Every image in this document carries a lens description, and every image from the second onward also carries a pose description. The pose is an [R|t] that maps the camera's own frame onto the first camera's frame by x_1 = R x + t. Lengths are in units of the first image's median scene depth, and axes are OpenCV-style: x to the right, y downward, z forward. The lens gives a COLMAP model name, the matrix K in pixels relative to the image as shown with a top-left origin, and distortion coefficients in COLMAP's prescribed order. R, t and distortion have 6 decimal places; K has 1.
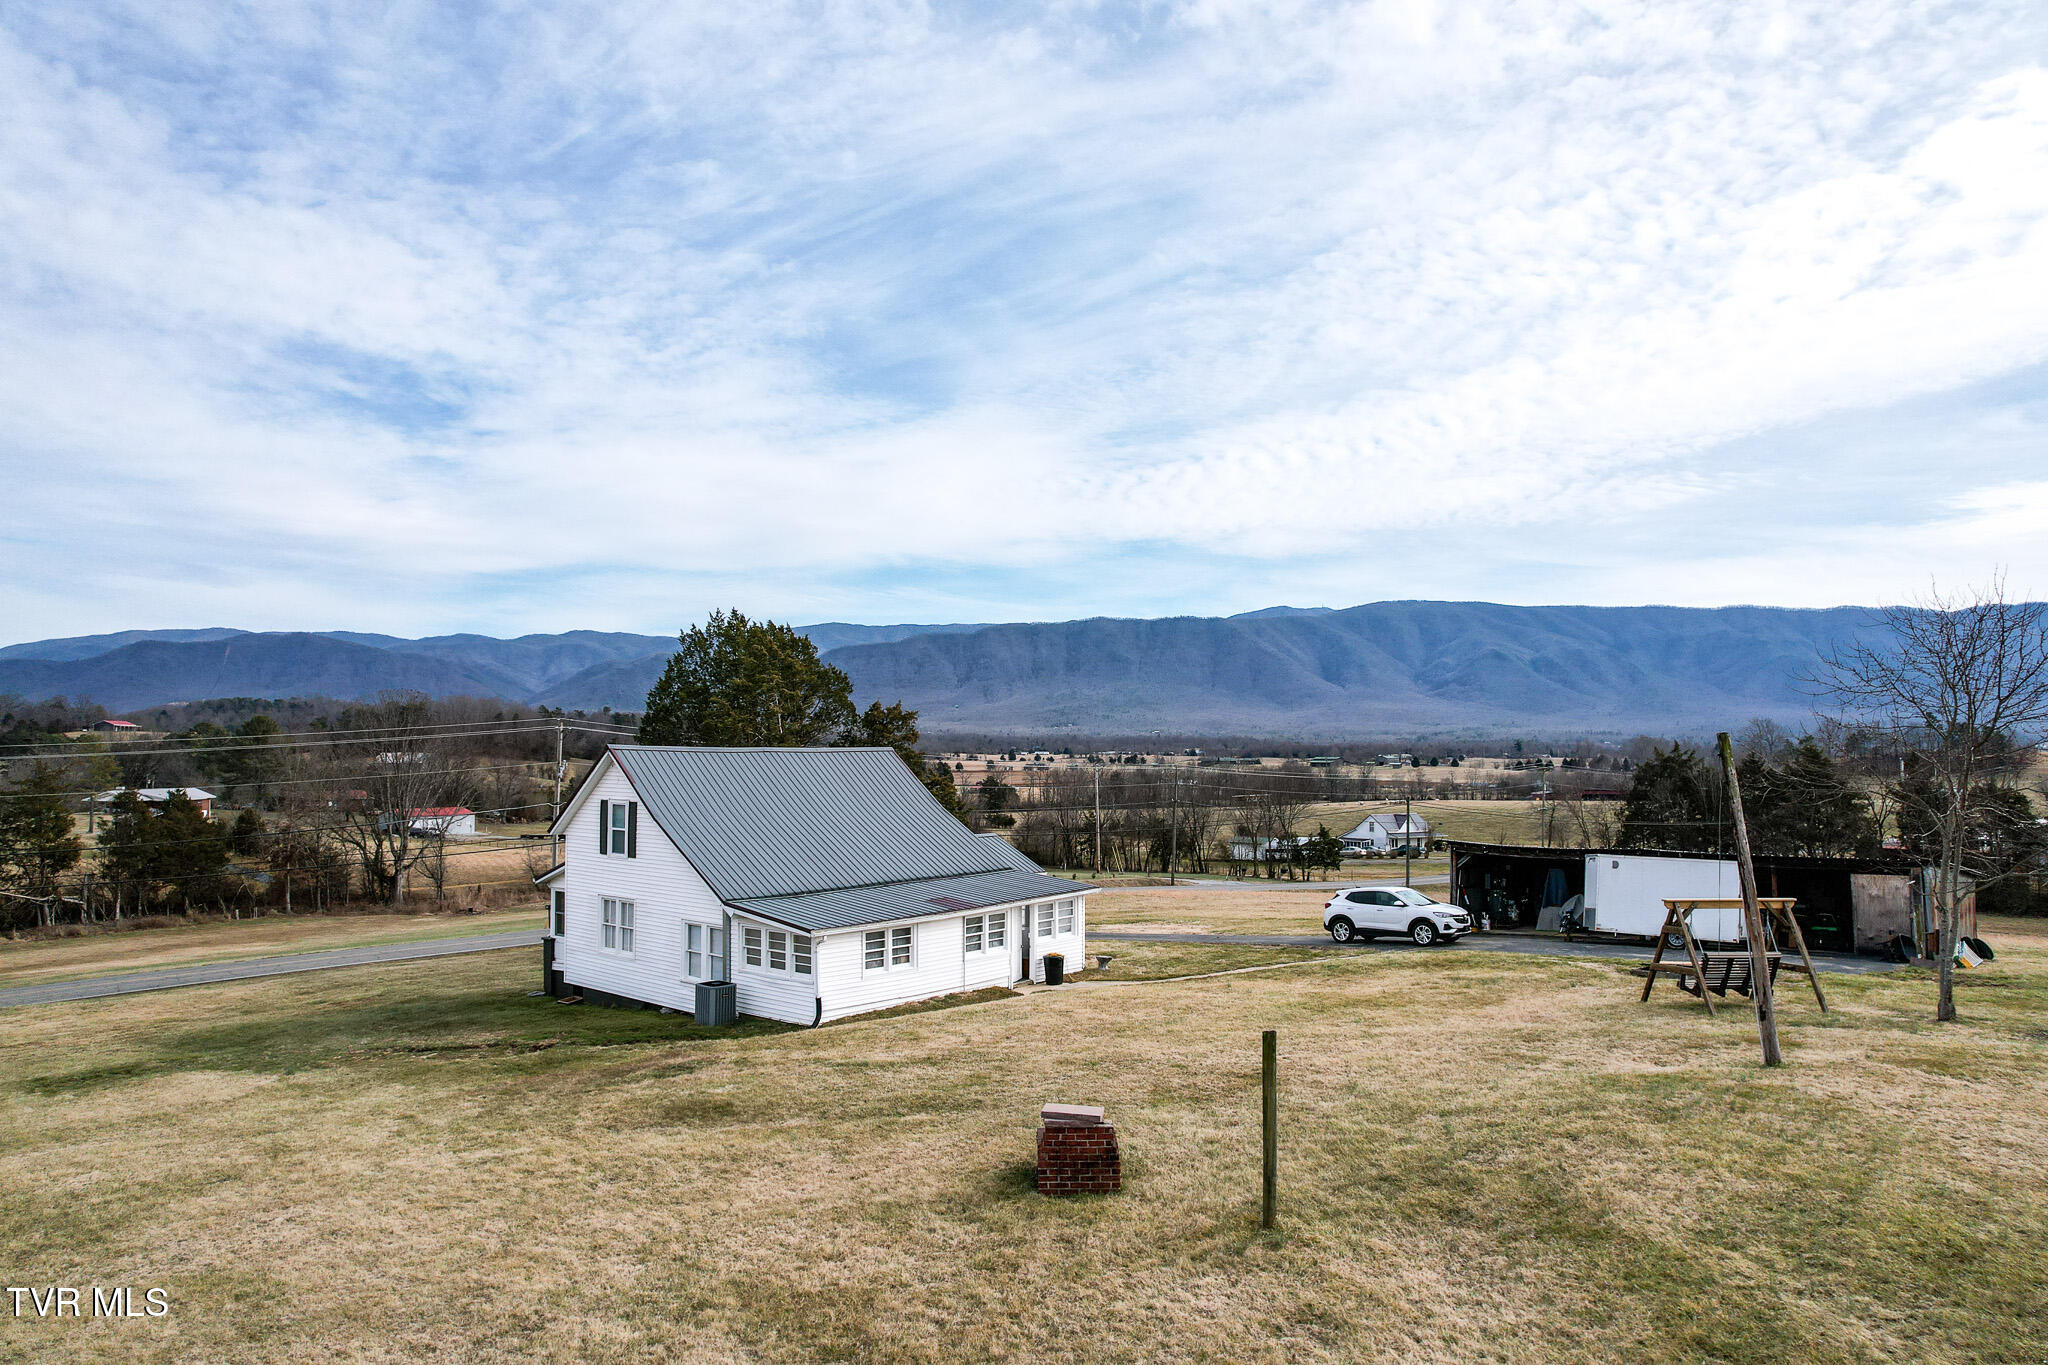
lens RADIAL K [[1306.9, 0, 1027.1], [0, 1306.9, 704.8], [0, 0, 1]] dist [-0.073730, 0.065251]
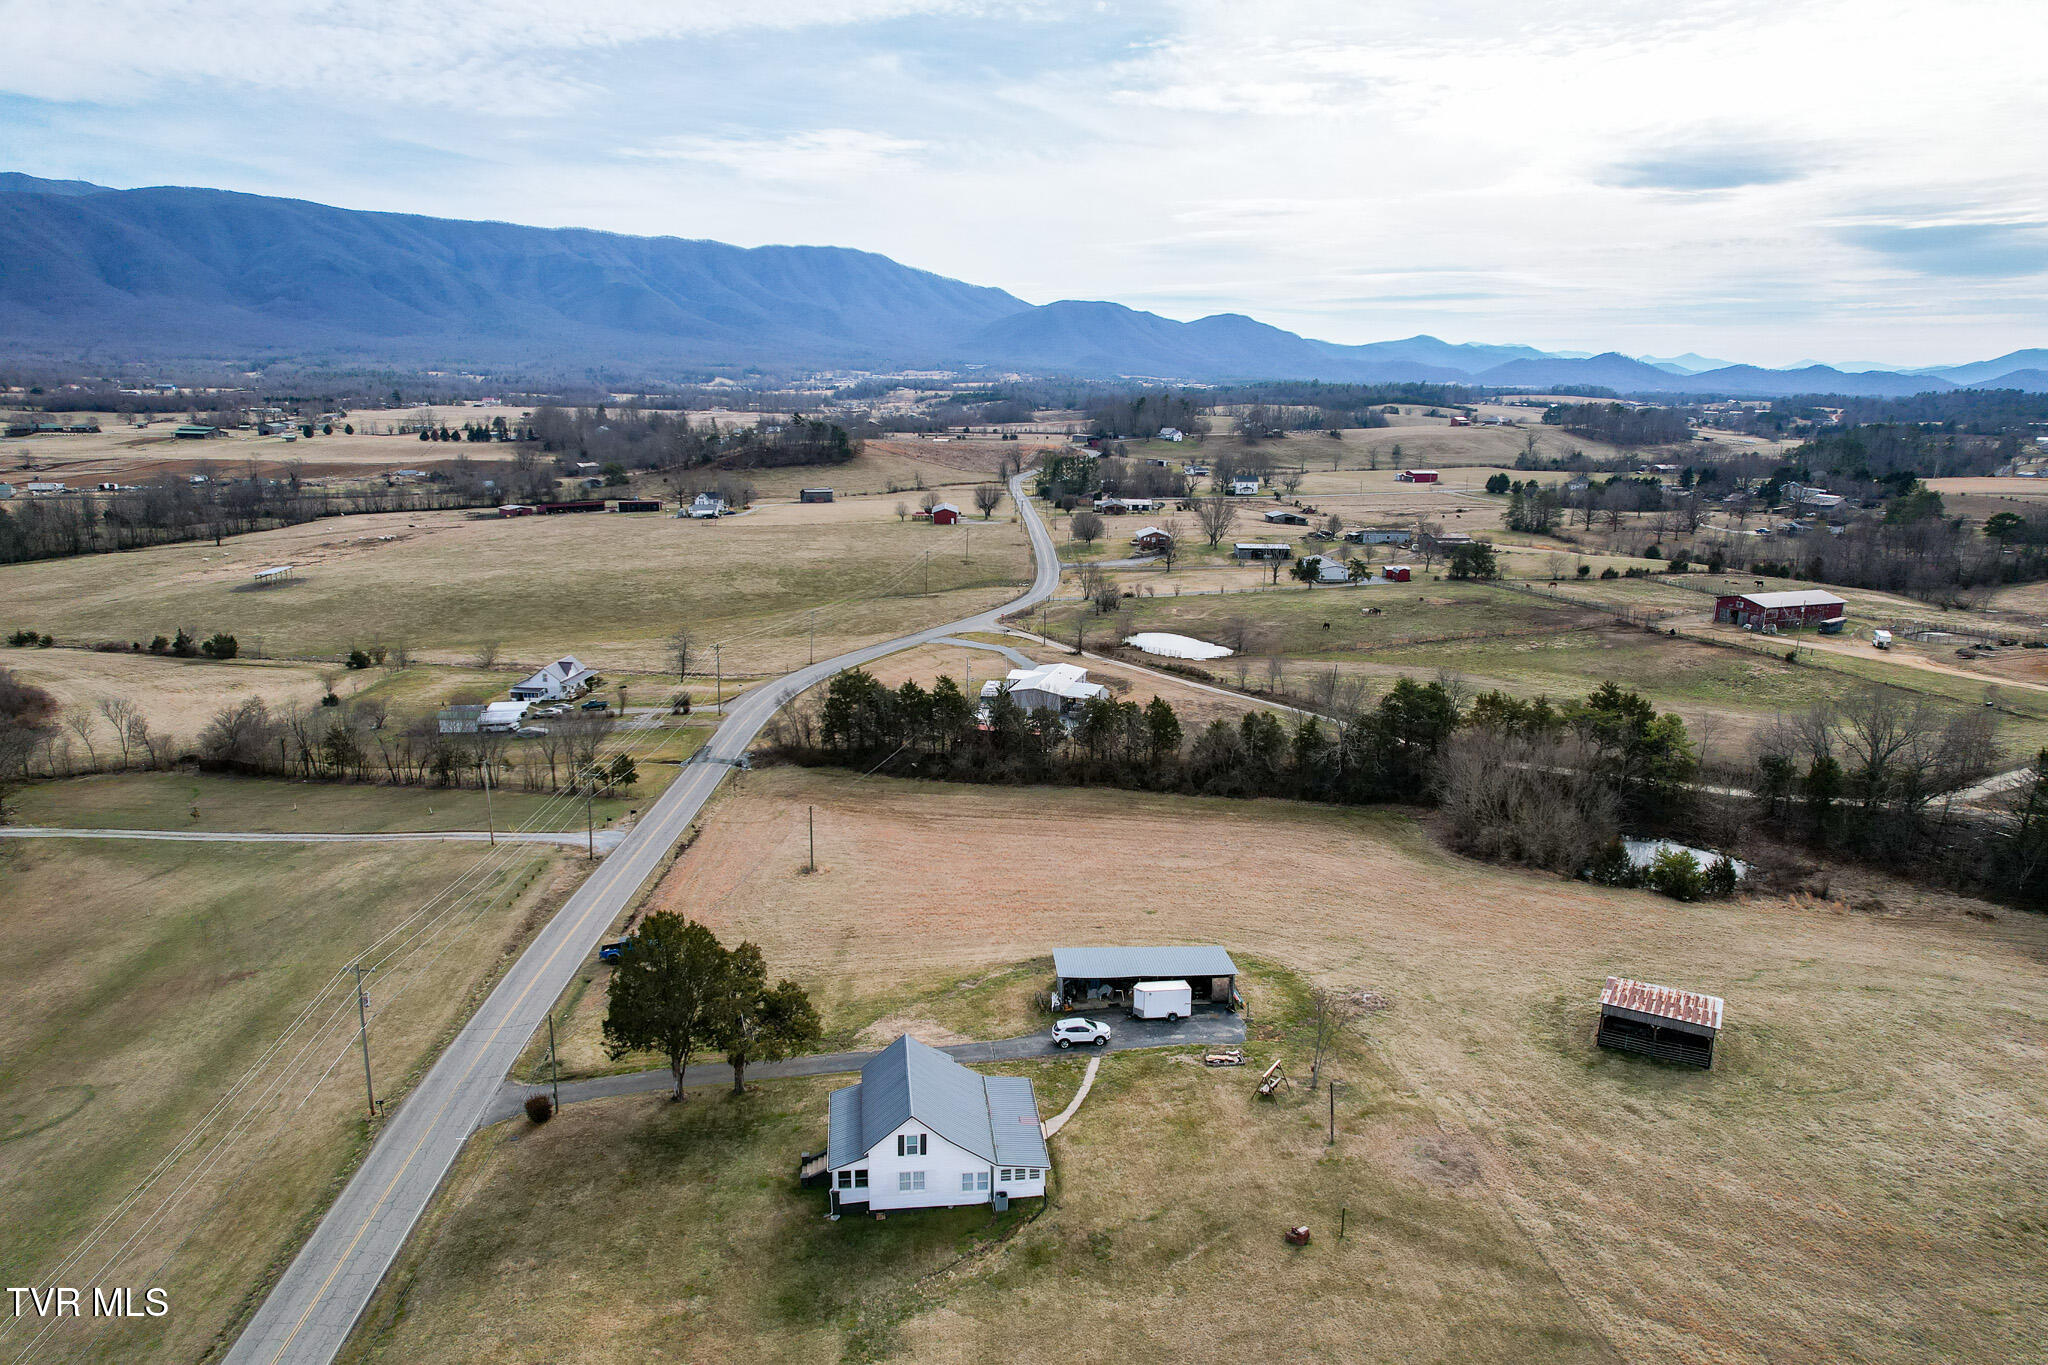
lens RADIAL K [[1305.0, 0, 1031.7], [0, 1305.0, 702.2], [0, 0, 1]] dist [-0.070224, 0.063167]
pose [[0.668406, -0.175289, 0.722847, -1.394013], [-0.041581, 0.961508, 0.271614, -1.060282], [-0.742634, -0.211605, 0.635389, -0.363773]]
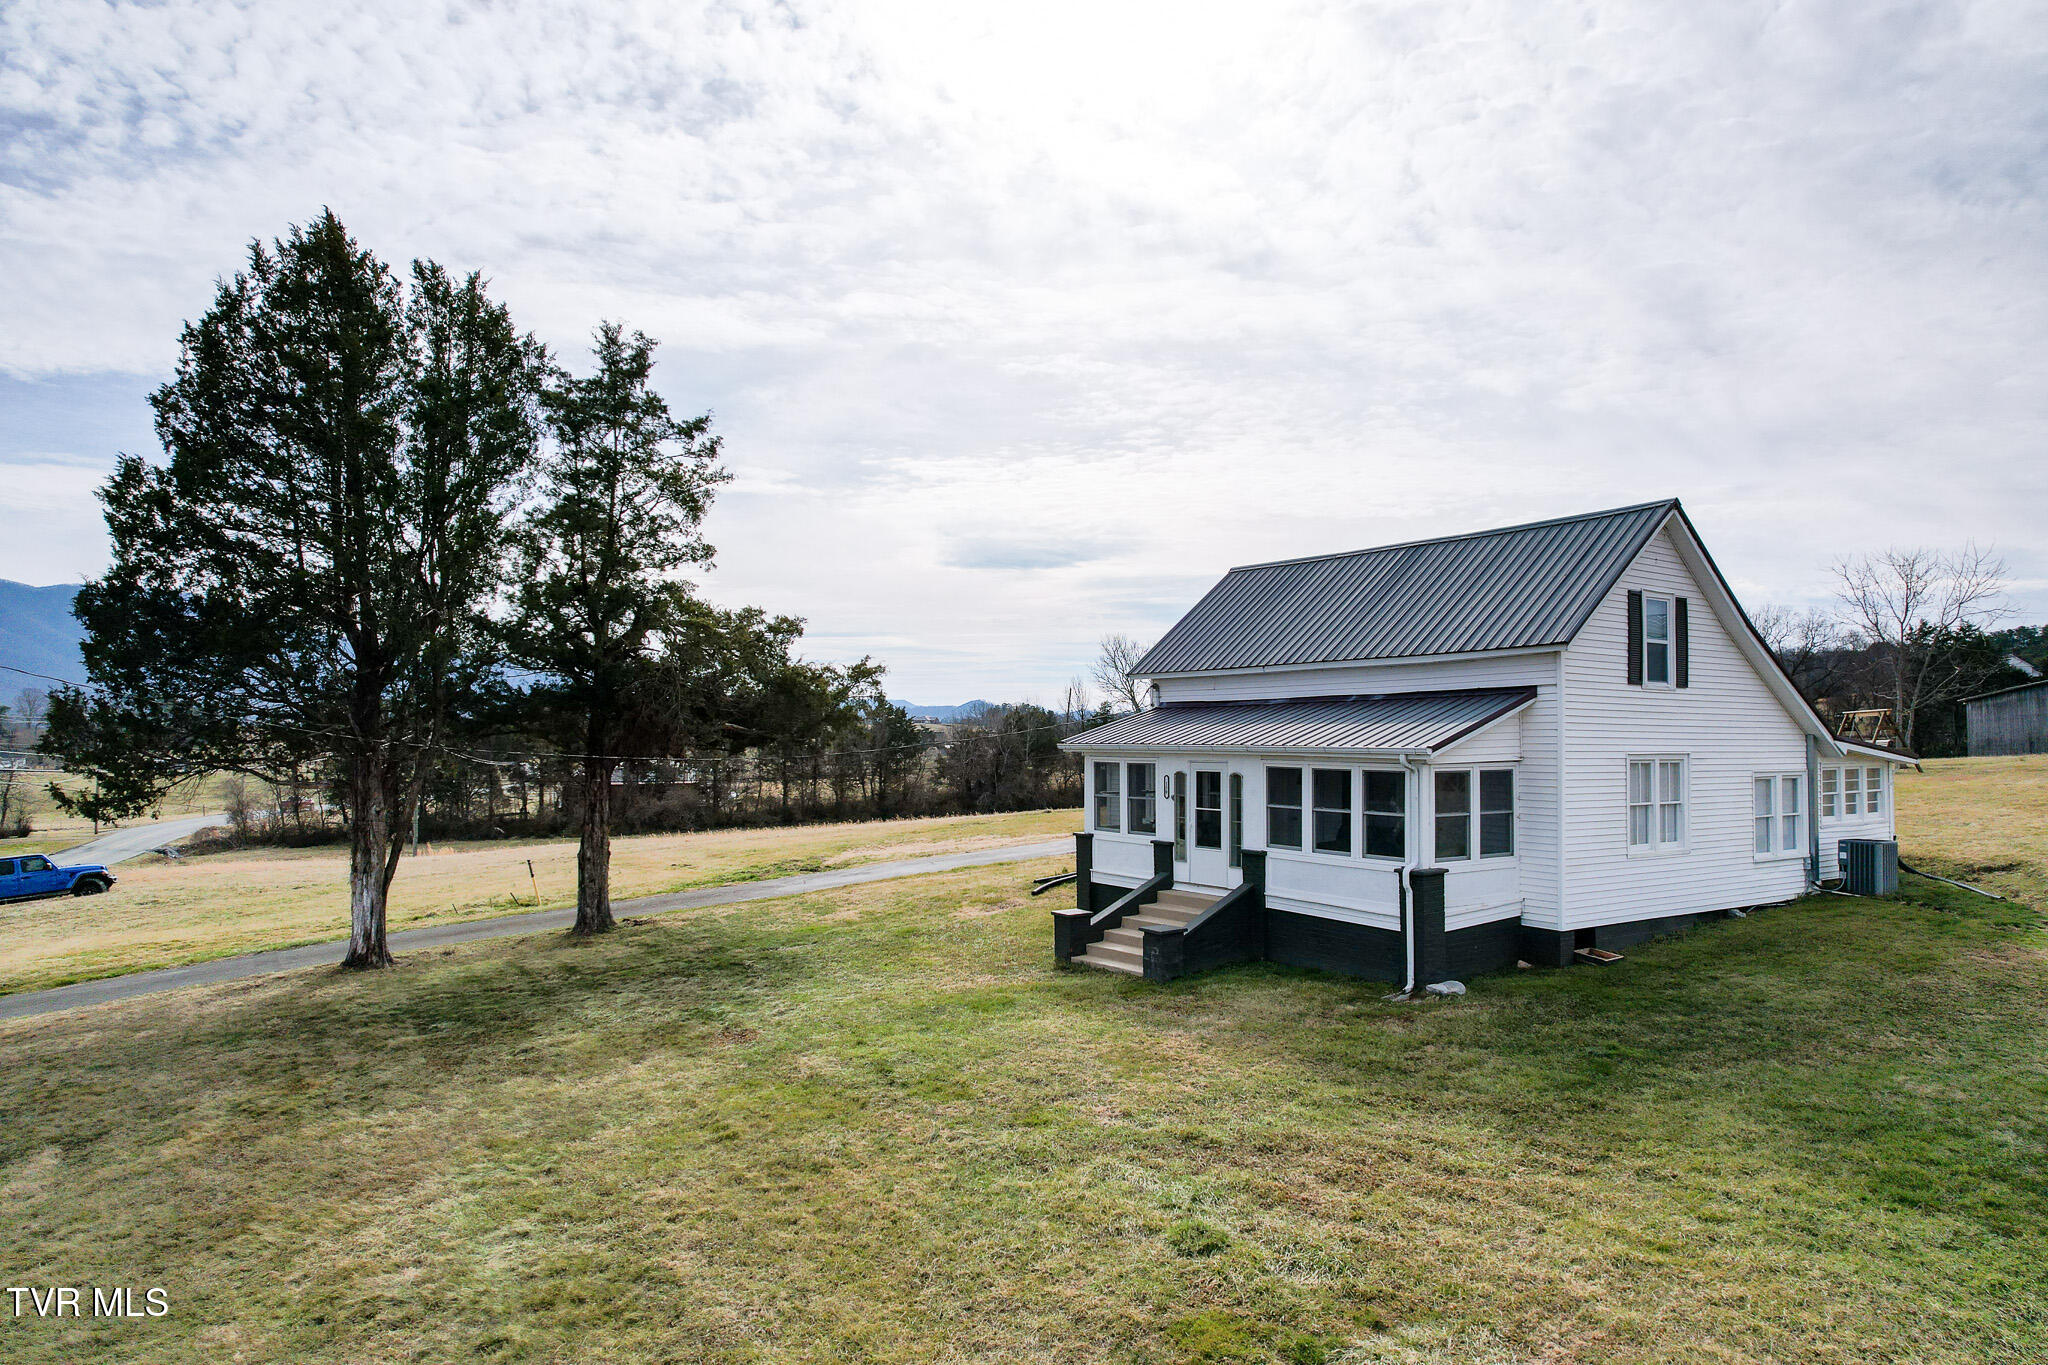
lens RADIAL K [[1300.0, 0, 1024.0], [0, 1300.0, 682.5], [0, 0, 1]] dist [-0.034037, 0.001969]
pose [[0.272855, 0.039555, 0.961242, -0.798673], [-0.037145, 0.998843, -0.030559, 0.118849], [-0.961338, -0.027367, 0.274008, 0.924165]]
